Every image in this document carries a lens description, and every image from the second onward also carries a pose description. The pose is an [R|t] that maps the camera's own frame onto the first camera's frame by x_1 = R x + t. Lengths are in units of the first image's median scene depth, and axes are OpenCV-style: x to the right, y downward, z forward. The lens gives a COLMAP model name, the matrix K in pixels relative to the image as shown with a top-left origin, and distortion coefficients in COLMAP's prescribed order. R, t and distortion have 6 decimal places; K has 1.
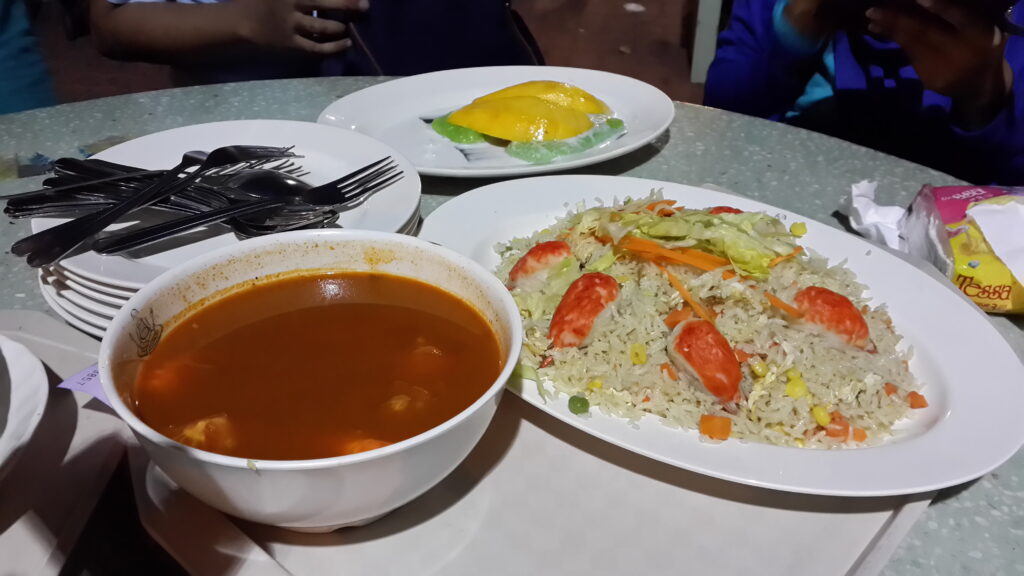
lens RADIAL K [[942.5, 0, 510.4], [0, 942.5, 292.9], [0, 0, 1]] dist [0.073341, -0.068326]
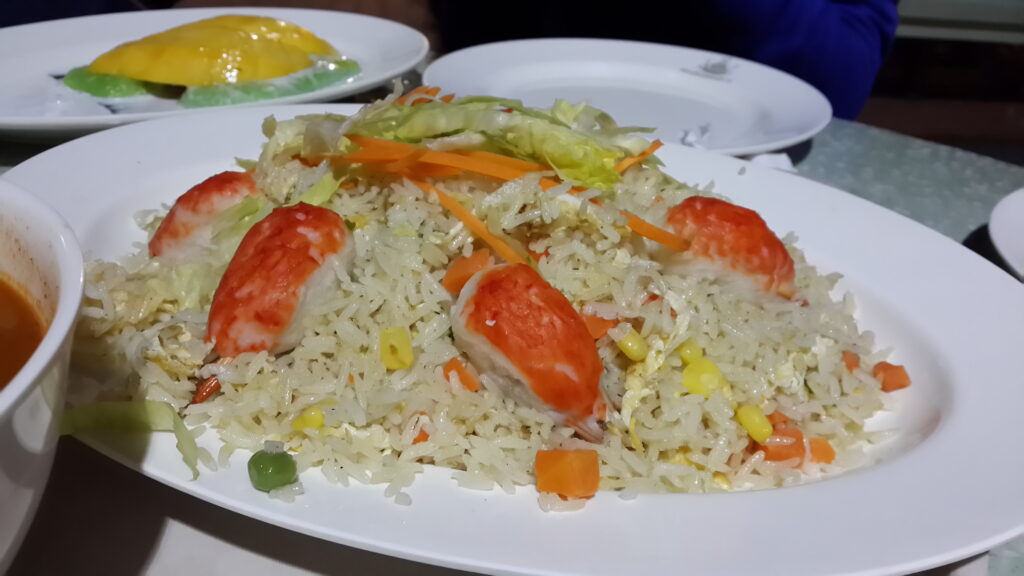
lens RADIAL K [[942.5, 0, 510.1], [0, 942.5, 284.4], [0, 0, 1]] dist [0.073341, -0.068326]
pose [[0.968226, -0.099120, 0.229595, 0.082375], [0.117317, 0.990833, -0.066980, 0.070558], [-0.220851, 0.091787, 0.970979, 0.499343]]
